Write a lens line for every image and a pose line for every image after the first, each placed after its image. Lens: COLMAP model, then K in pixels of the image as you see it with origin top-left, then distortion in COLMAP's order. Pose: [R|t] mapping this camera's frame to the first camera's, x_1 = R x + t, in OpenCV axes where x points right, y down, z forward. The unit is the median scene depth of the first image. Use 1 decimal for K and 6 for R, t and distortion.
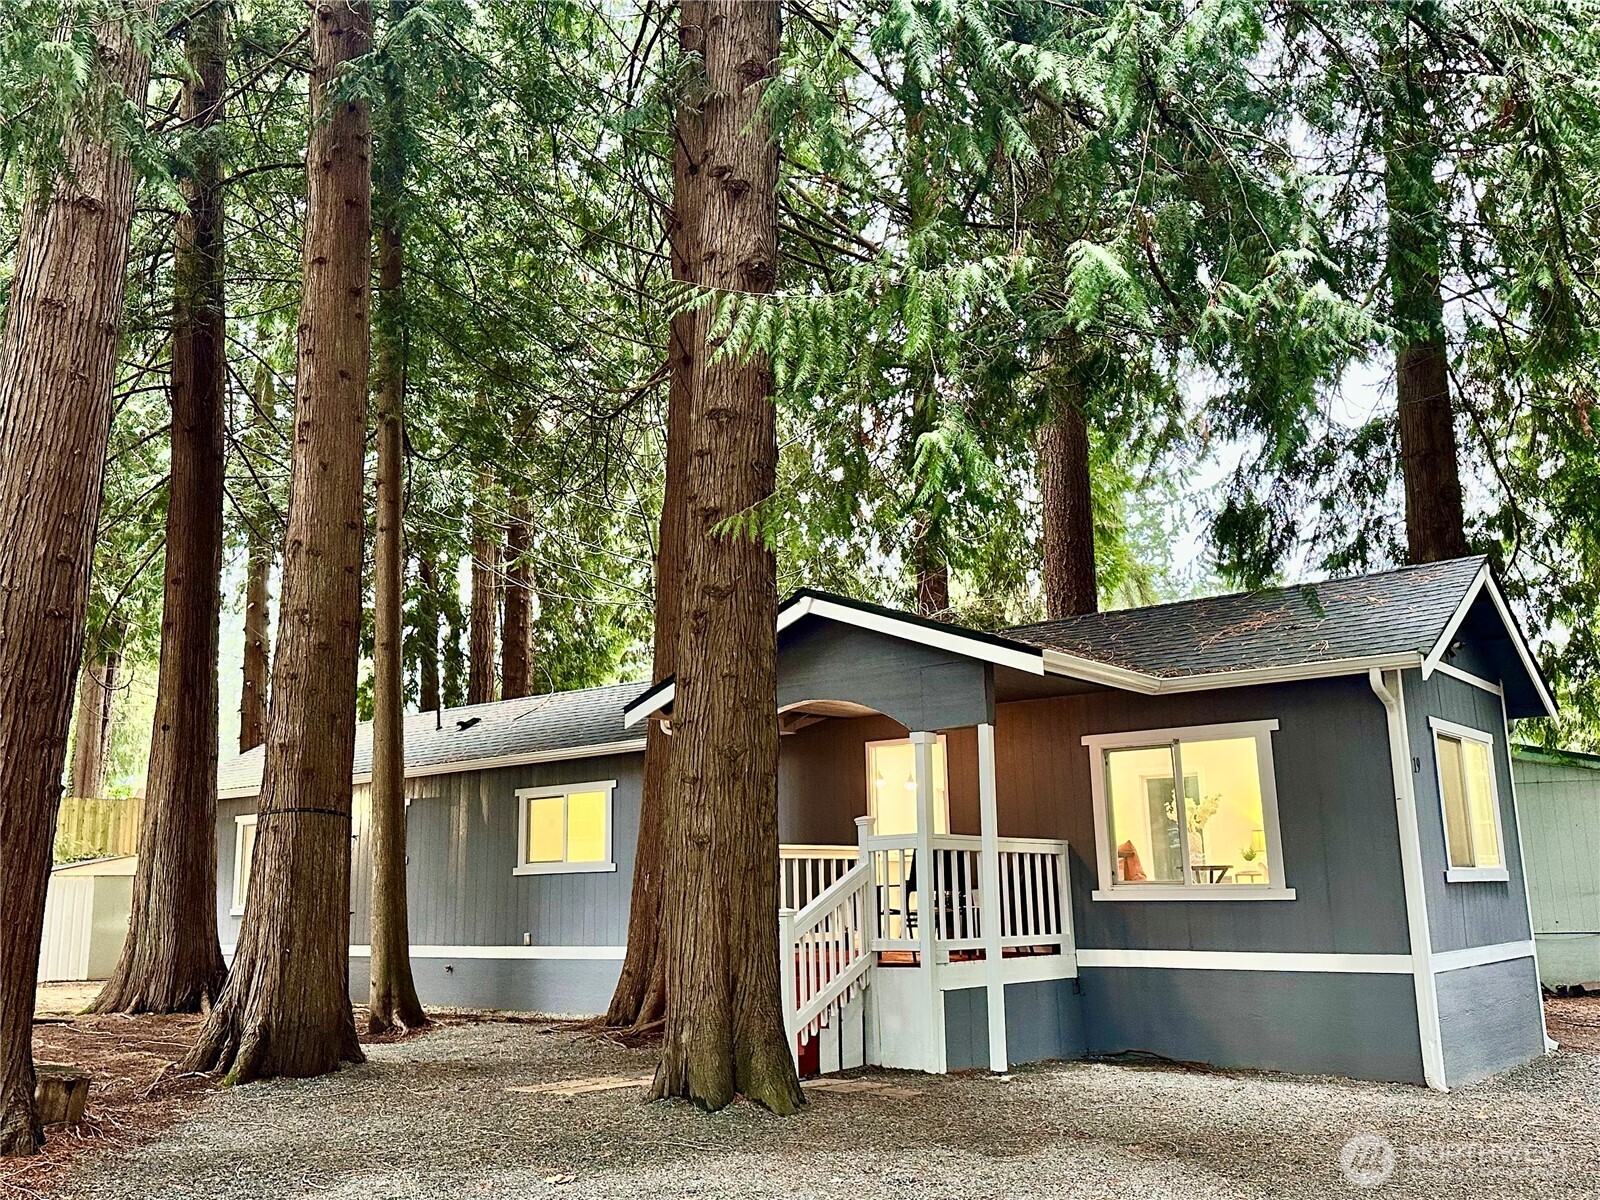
lens RADIAL K [[1375.7, 0, 800.0], [0, 1375.7, 600.0], [0, 0, 1]] dist [0.210570, -0.486598]
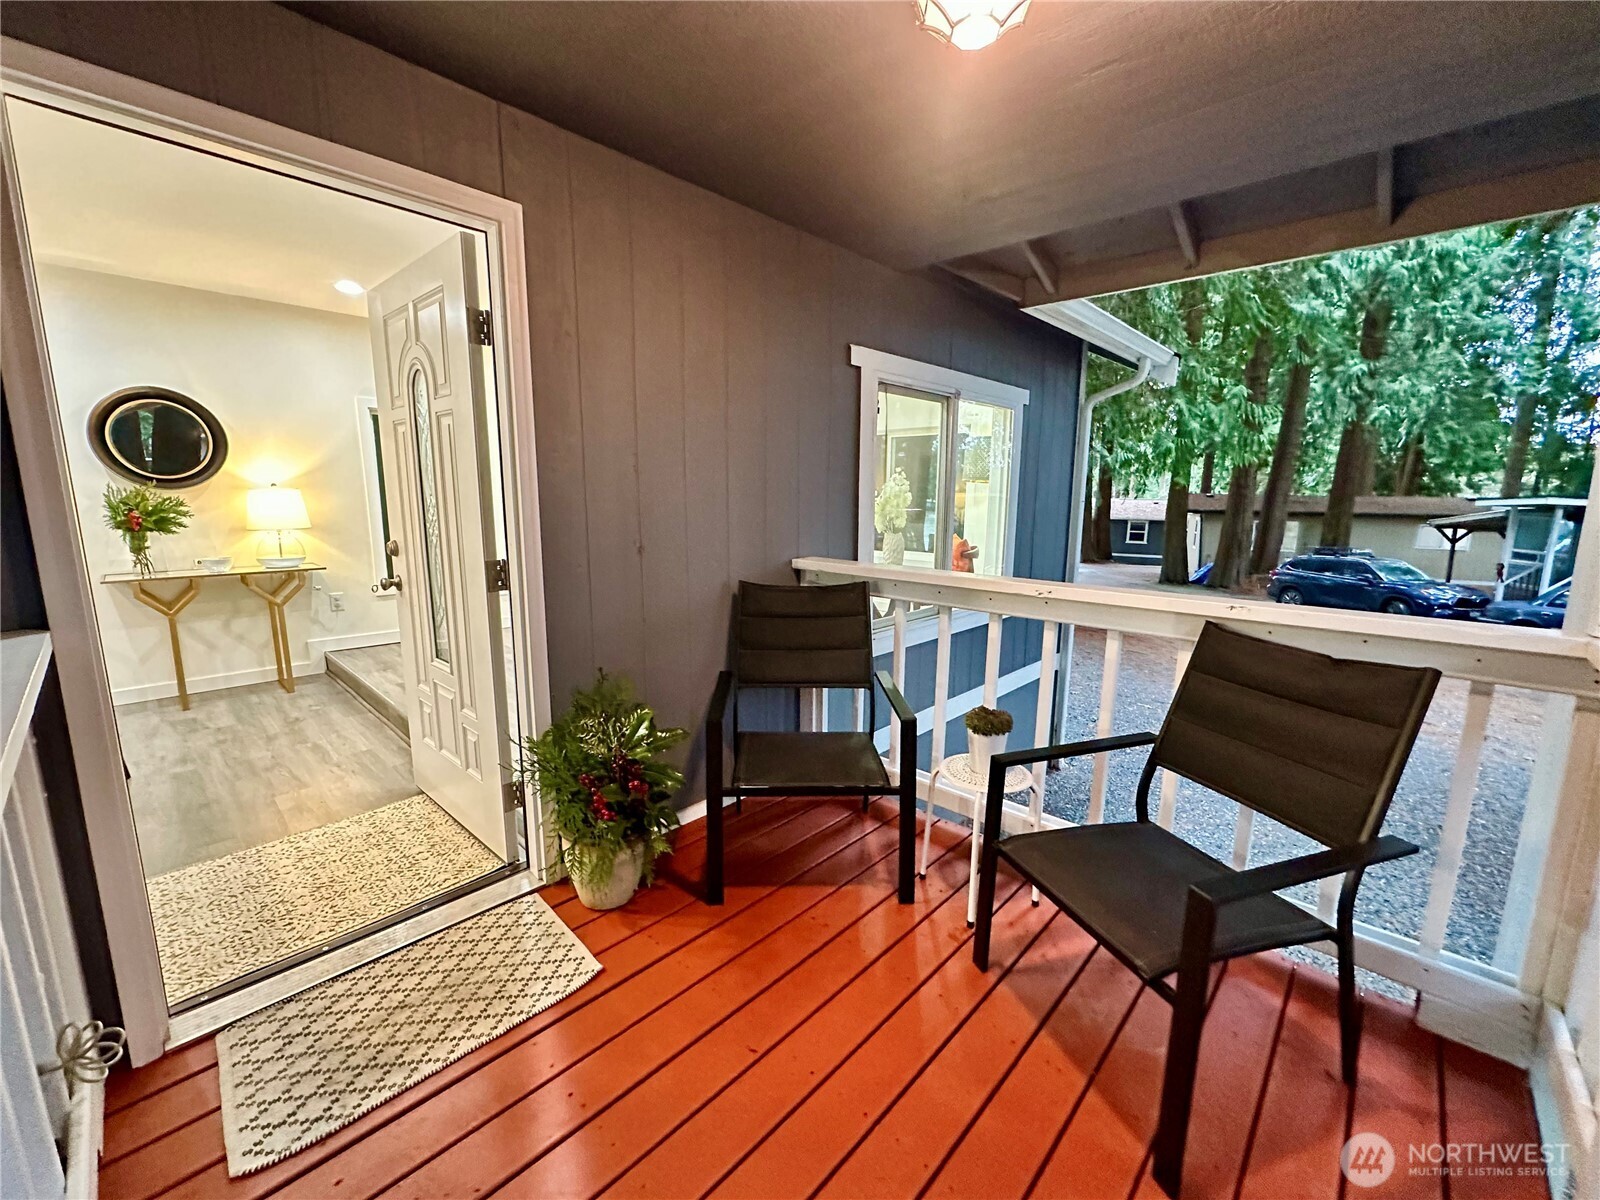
lens RADIAL K [[650.3, 0, 799.1], [0, 650.3, 602.9], [0, 0, 1]] dist [-0.002013, -0.000193]
pose [[0.079890, -0.150721, 0.985343, -0.036148], [-0.222355, 0.960901, 0.165010, 0.163785], [-0.971687, -0.232278, 0.043253, 1.070298]]
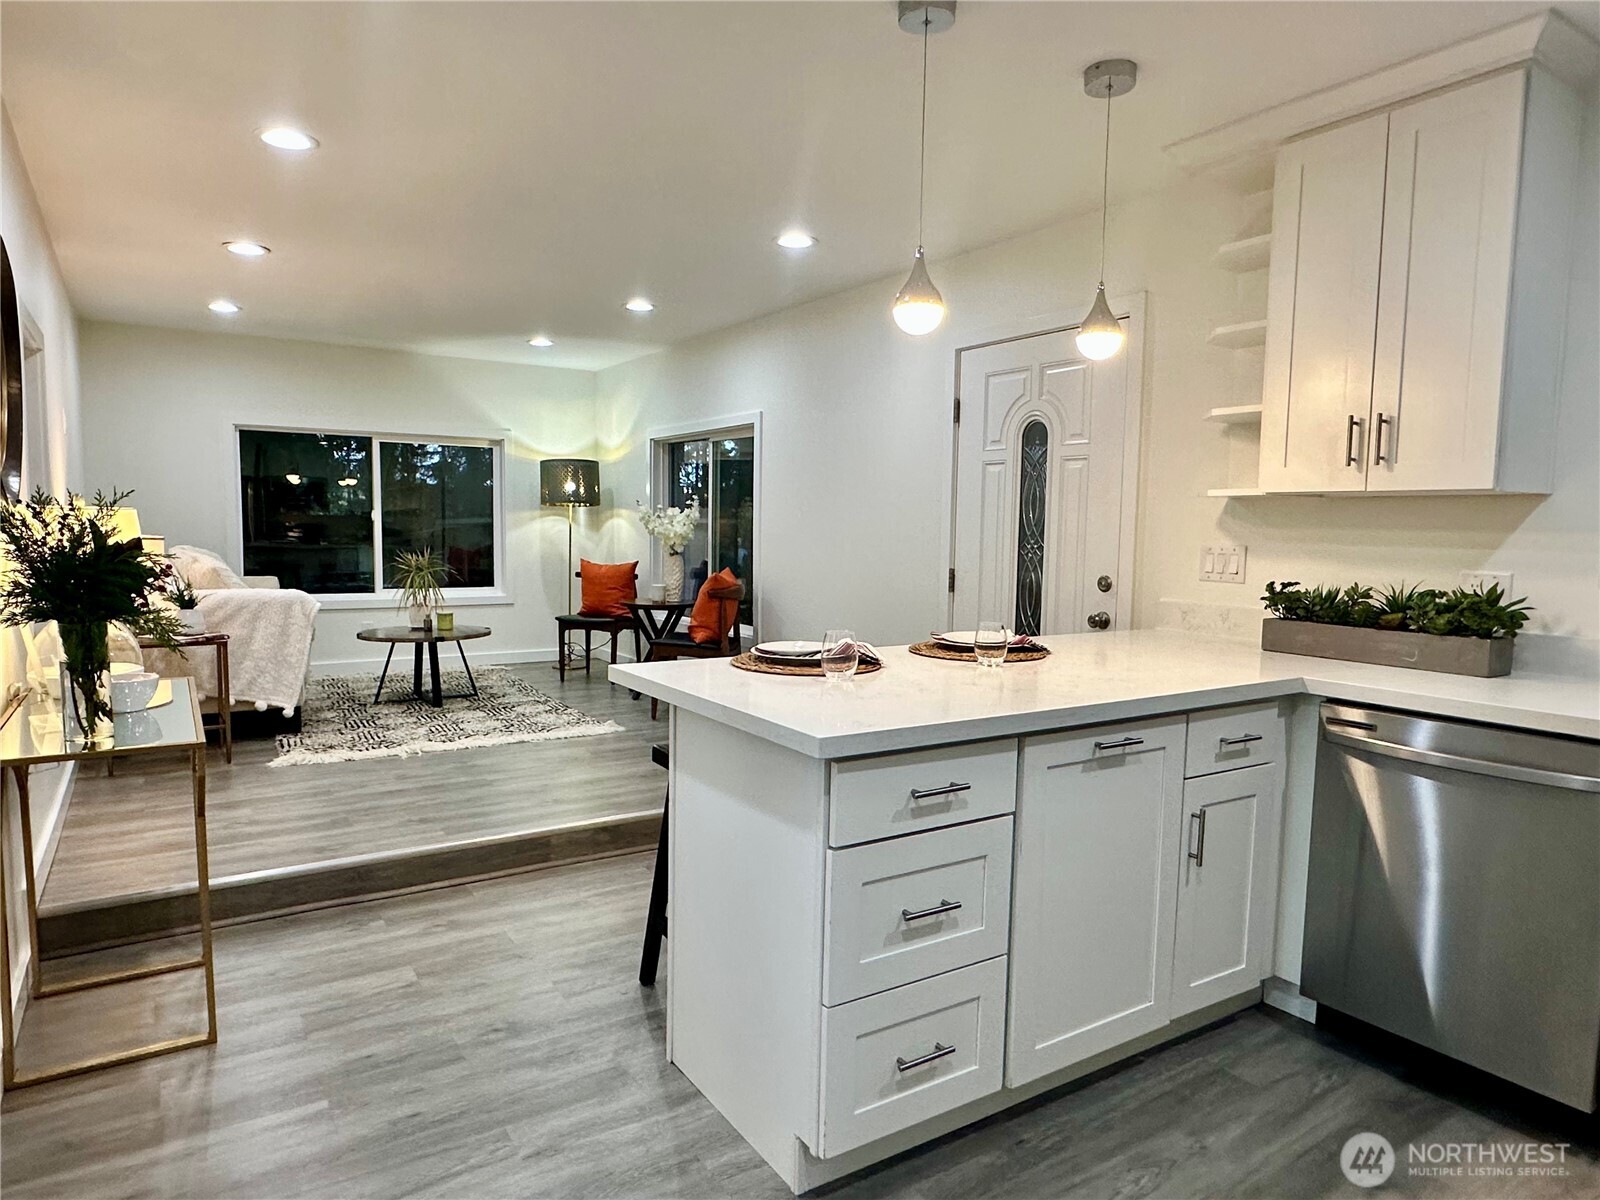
lens RADIAL K [[987.5, 0, 790.1], [0, 987.5, 611.5], [0, 0, 1]] dist [-0.003952, -0.000503]
pose [[-0.947577, -0.026660, 0.318414, 0.001674], [-0.066536, 0.991132, -0.115021, 0.198021], [-0.312524, -0.130177, -0.940948, 1.228129]]
